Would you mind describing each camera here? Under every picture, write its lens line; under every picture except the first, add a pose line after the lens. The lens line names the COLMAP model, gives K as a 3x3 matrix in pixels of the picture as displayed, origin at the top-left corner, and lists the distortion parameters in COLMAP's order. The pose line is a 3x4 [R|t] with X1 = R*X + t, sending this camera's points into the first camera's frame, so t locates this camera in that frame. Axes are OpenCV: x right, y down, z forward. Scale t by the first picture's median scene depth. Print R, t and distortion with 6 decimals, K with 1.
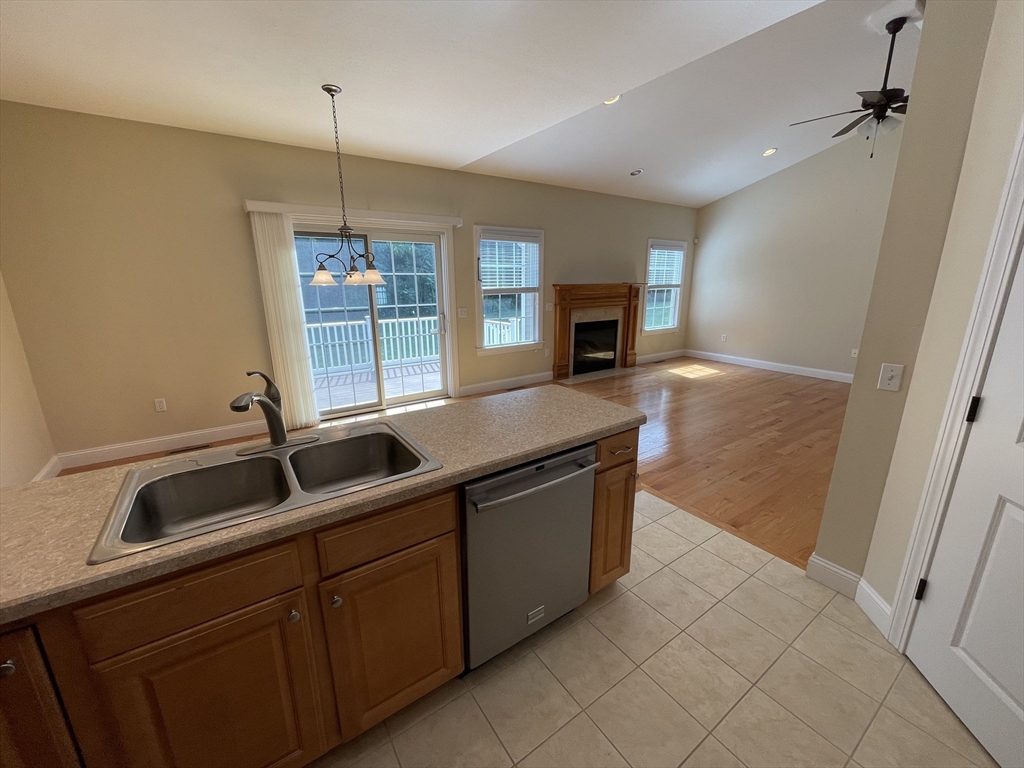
lens RADIAL K [[411.5, 0, 512.5], [0, 411.5, 384.1], [0, 0, 1]] dist [-0.002091, 0.000701]
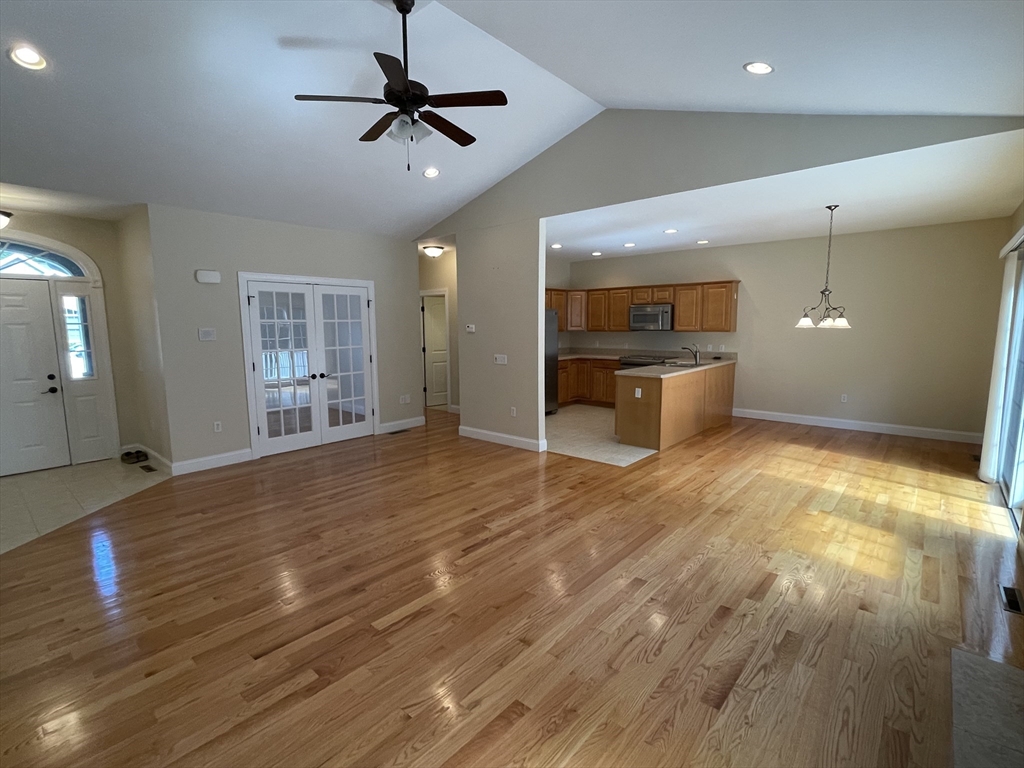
lens RADIAL K [[485.6, 0, 509.9], [0, 485.6, 386.7], [0, 0, 1]] dist [0.002402, 0.000268]
pose [[-0.970833, 0.045334, -0.235430, 0.640432], [-0.046200, 0.928184, 0.369242, -0.363902], [0.235262, 0.369349, -0.899018, 1.365218]]
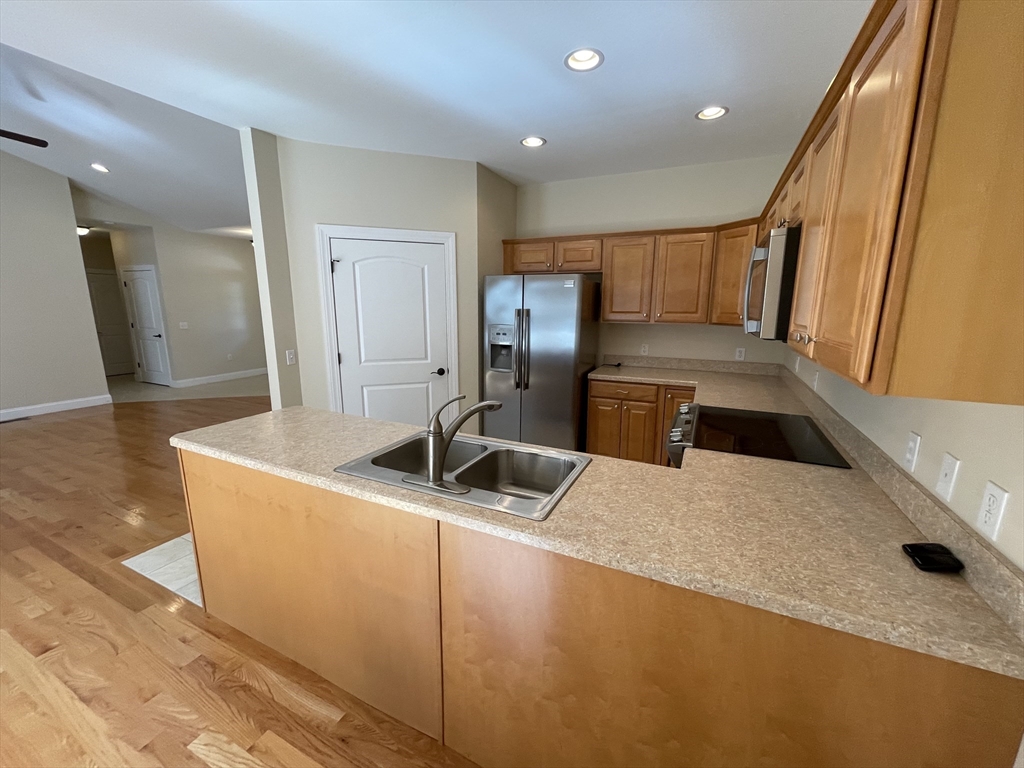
lens RADIAL K [[411.5, 0, 511.6], [0, 411.5, 383.5], [0, 0, 1]] dist [-0.002091, 0.000701]
pose [[-0.494605, -0.167445, 0.852835, -0.403618], [0.210874, 0.928824, 0.304662, -0.089719], [-0.843147, 0.330528, -0.424091, 0.335647]]
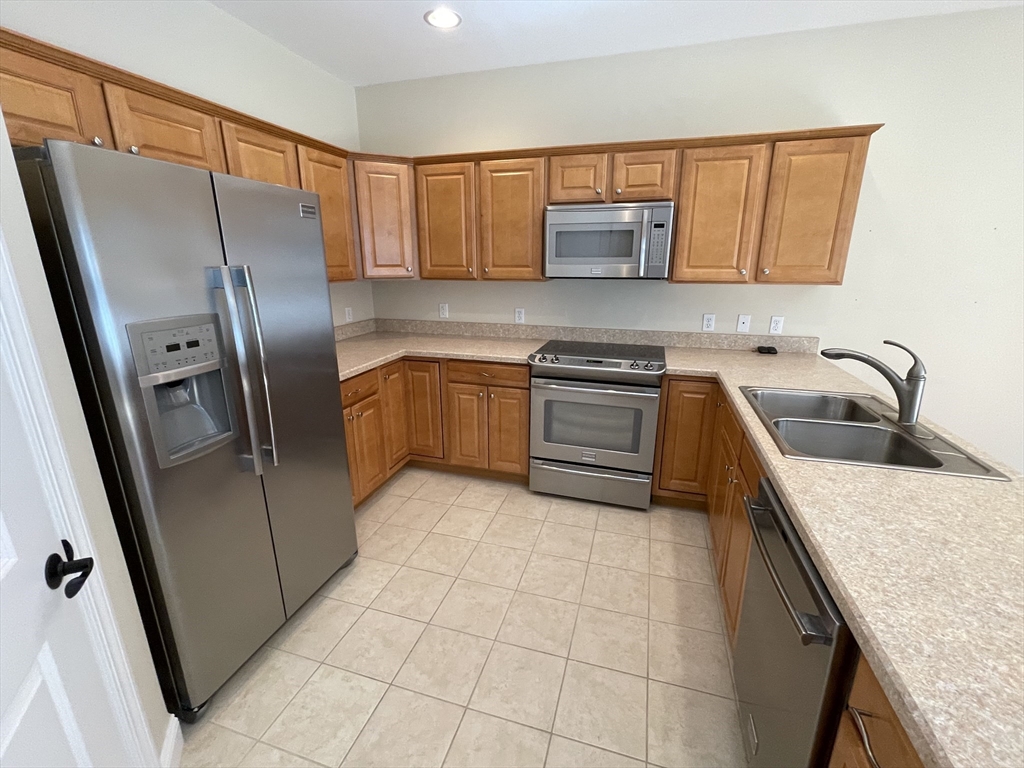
lens RADIAL K [[447.2, 0, 512.1], [0, 447.2, 385.5], [0, 0, 1]] dist [-0.002190, -0.000041]
pose [[-0.785047, 0.172351, -0.594977, 0.232746], [-0.151116, 0.878204, 0.453786, -0.080925], [0.600721, 0.446154, -0.663386, 0.313942]]
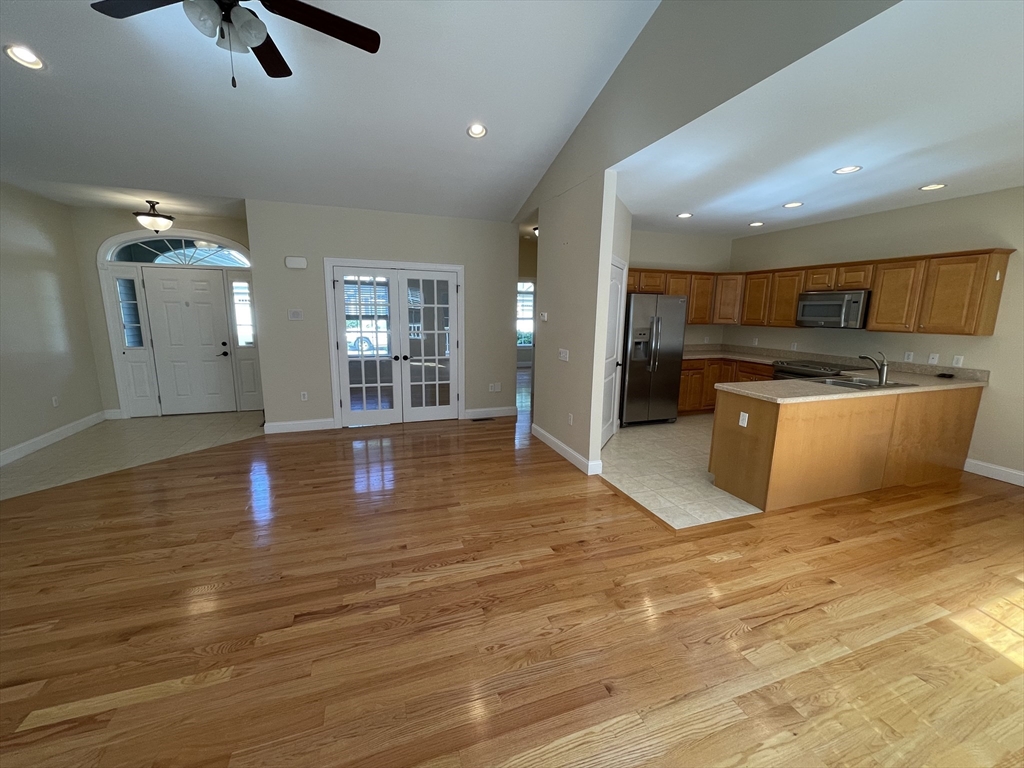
lens RADIAL K [[411.5, 0, 512.6], [0, 411.5, 385.0], [0, 0, 1]] dist [-0.002091, 0.000701]
pose [[-0.964945, -0.056137, 0.256377, 0.266635], [0.055783, 0.910667, 0.409358, -0.280598], [-0.256454, 0.409309, -0.875612, 1.058050]]
